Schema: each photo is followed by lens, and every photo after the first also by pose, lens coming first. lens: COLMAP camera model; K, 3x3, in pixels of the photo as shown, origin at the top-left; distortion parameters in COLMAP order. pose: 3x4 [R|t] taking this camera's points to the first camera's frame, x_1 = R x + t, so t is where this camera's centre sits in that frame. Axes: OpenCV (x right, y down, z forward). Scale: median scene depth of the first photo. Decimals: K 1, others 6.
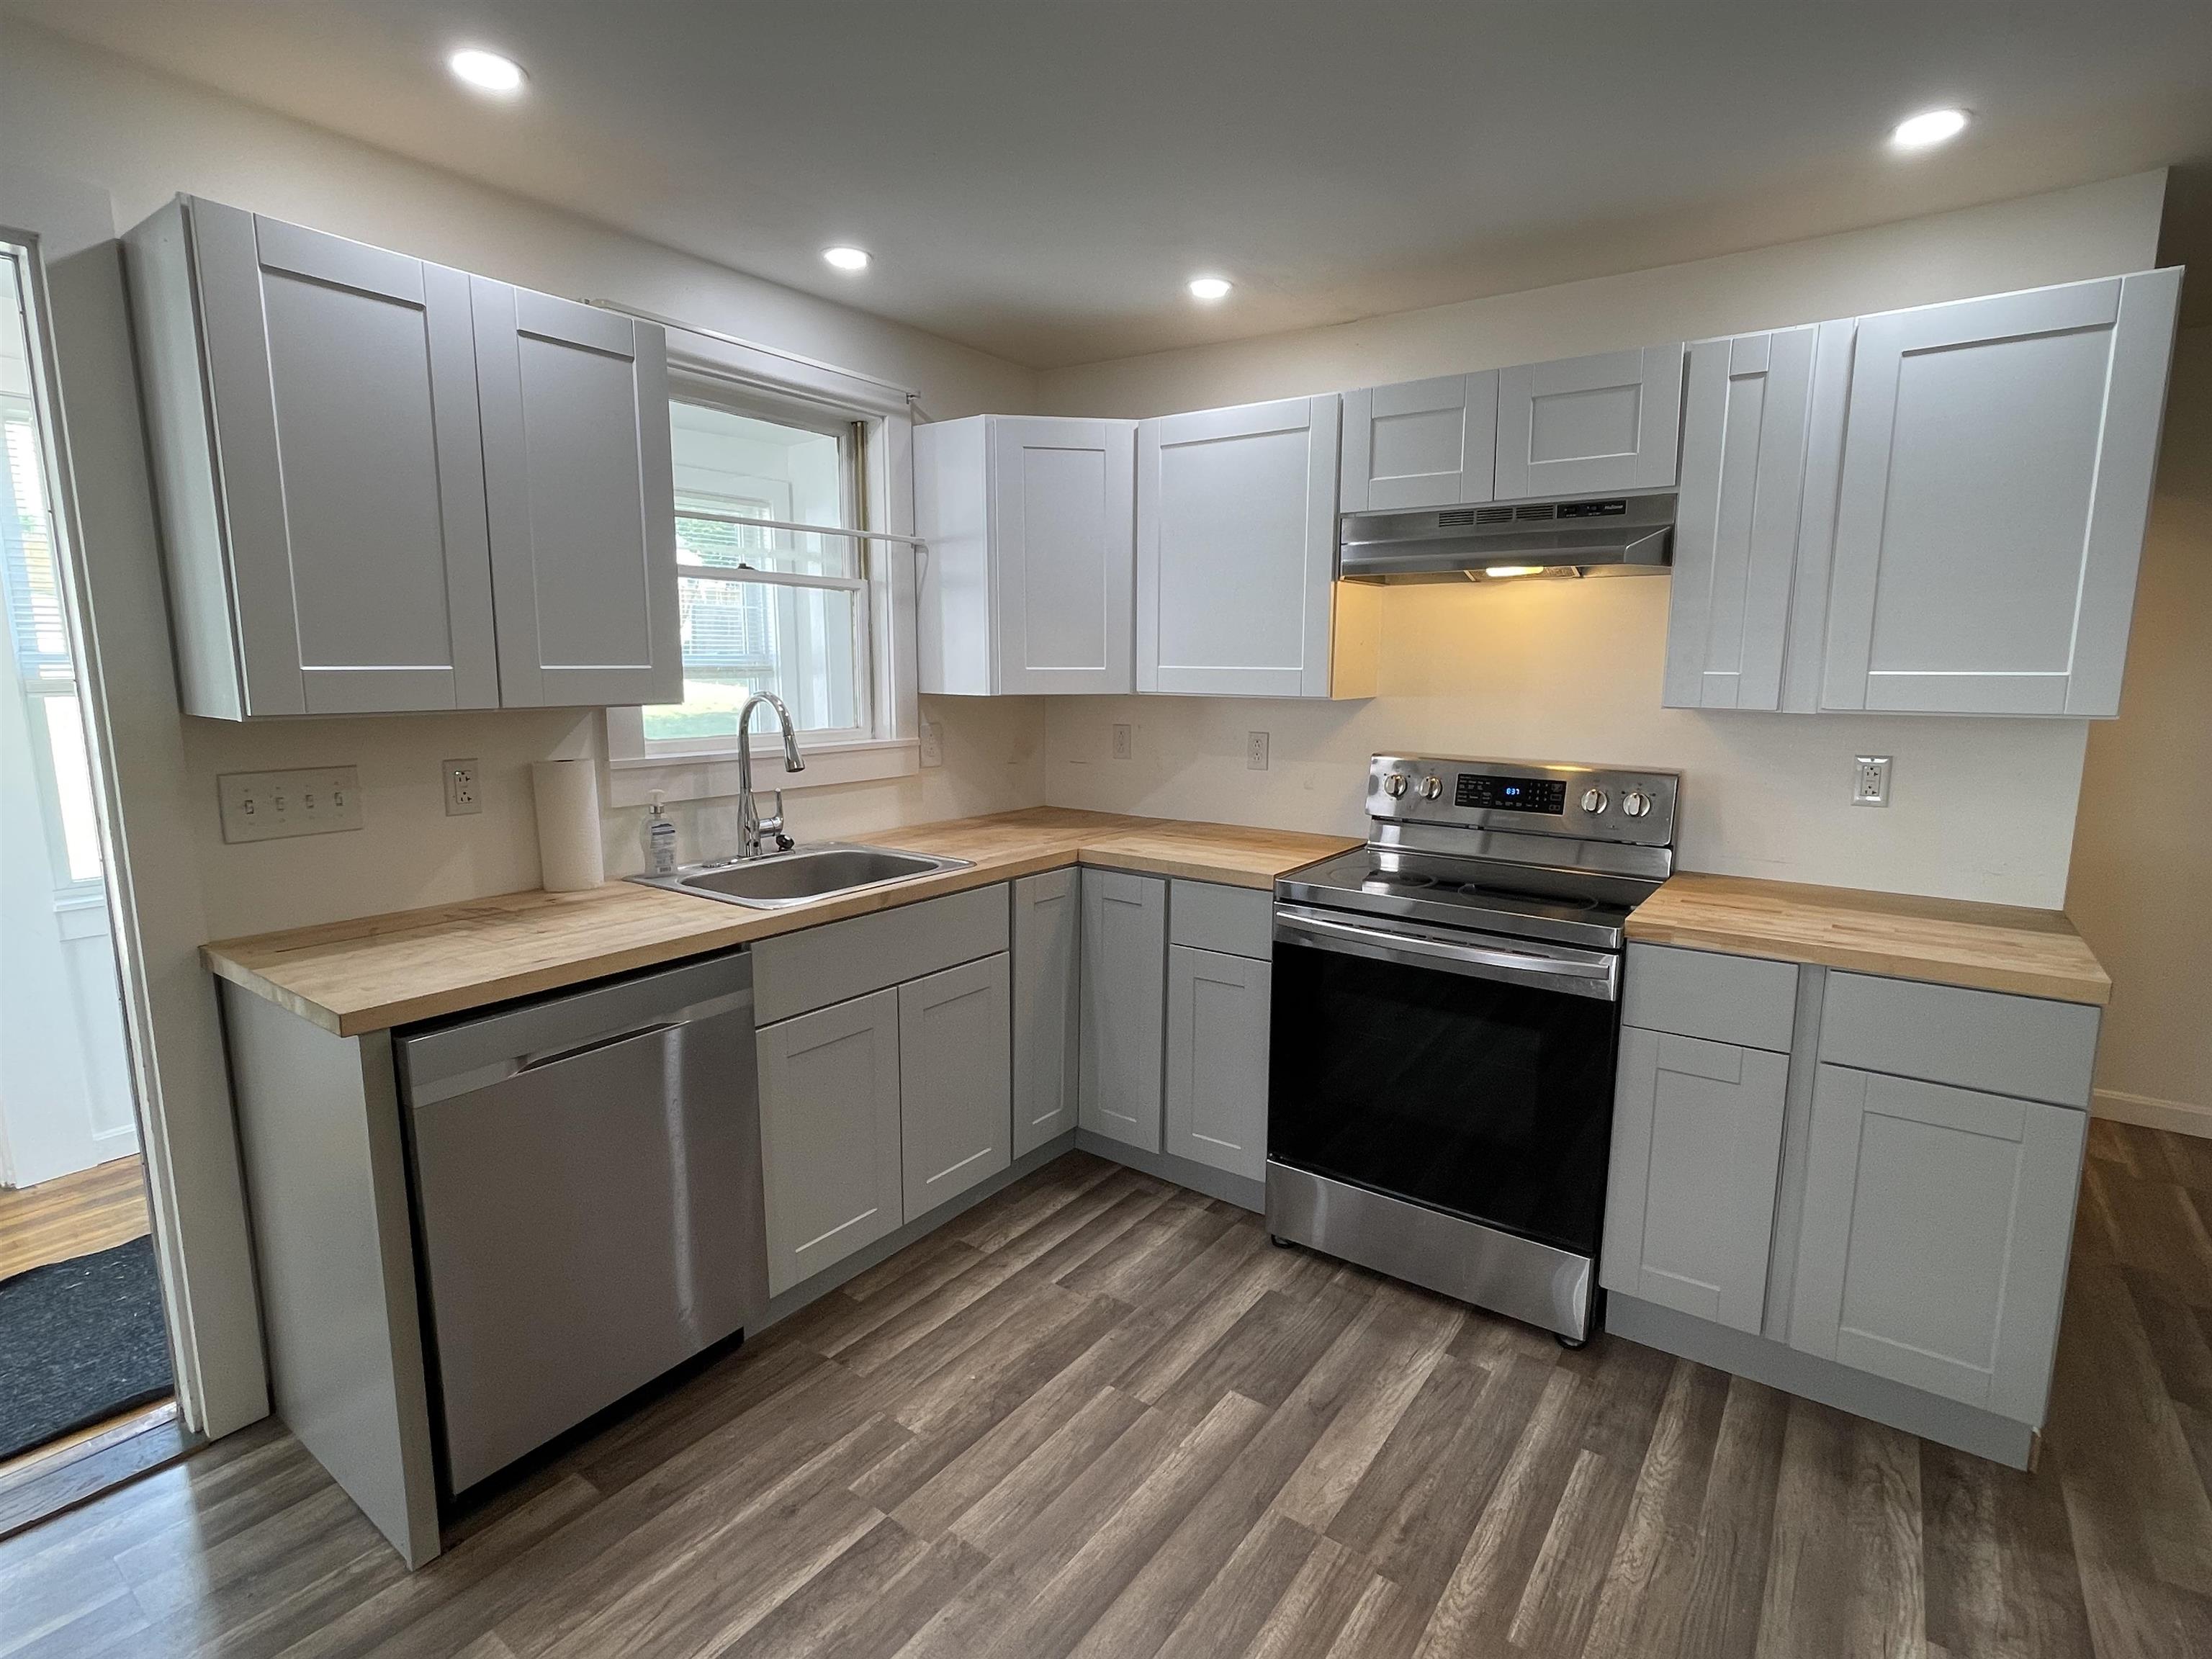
lens RADIAL K [[1081.0, 0, 1114.4], [0, 1081.0, 836.6], [0, 0, 1]] dist [-0.017797, 0.016606]
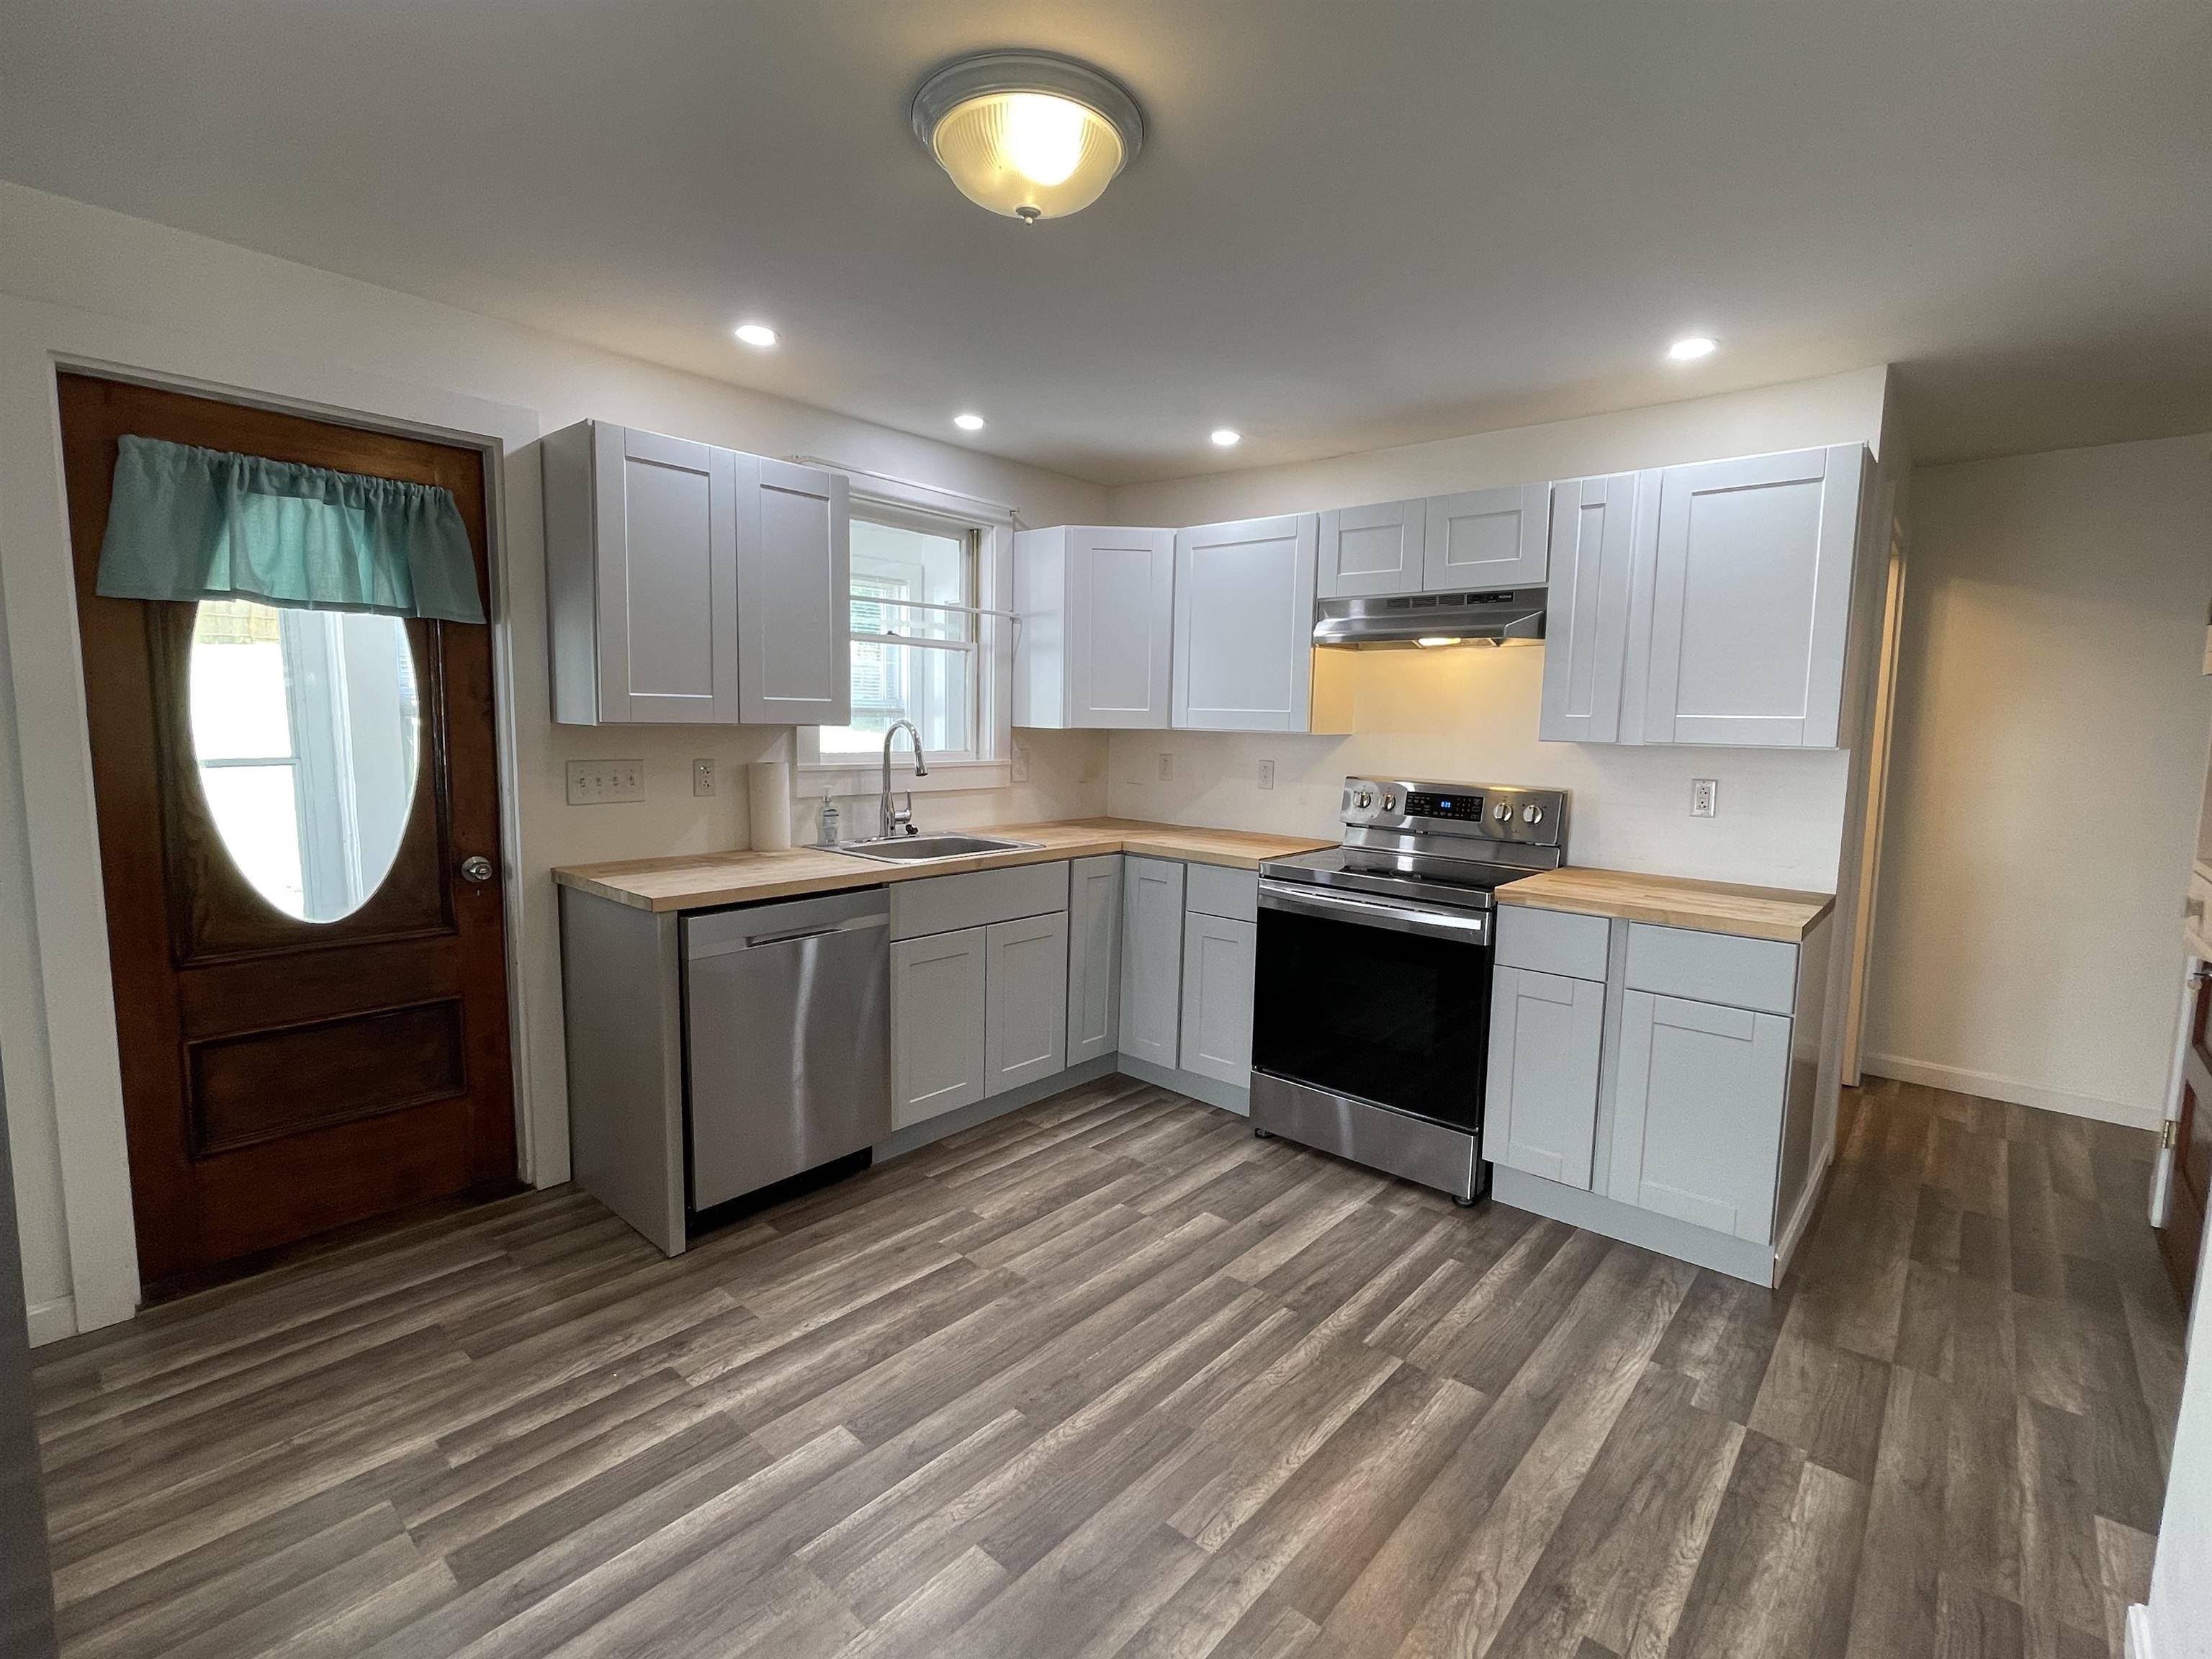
lens RADIAL K [[1005.0, 0, 1113.0], [0, 1005.0, 836.9], [0, 0, 1]] dist [-0.002504, -0.000059]
pose [[0.995488, 0.026623, -0.091076, 0.087931], [-0.030513, 0.998669, -0.041595, 0.074598], [0.089847, 0.044186, 0.994975, -0.327438]]
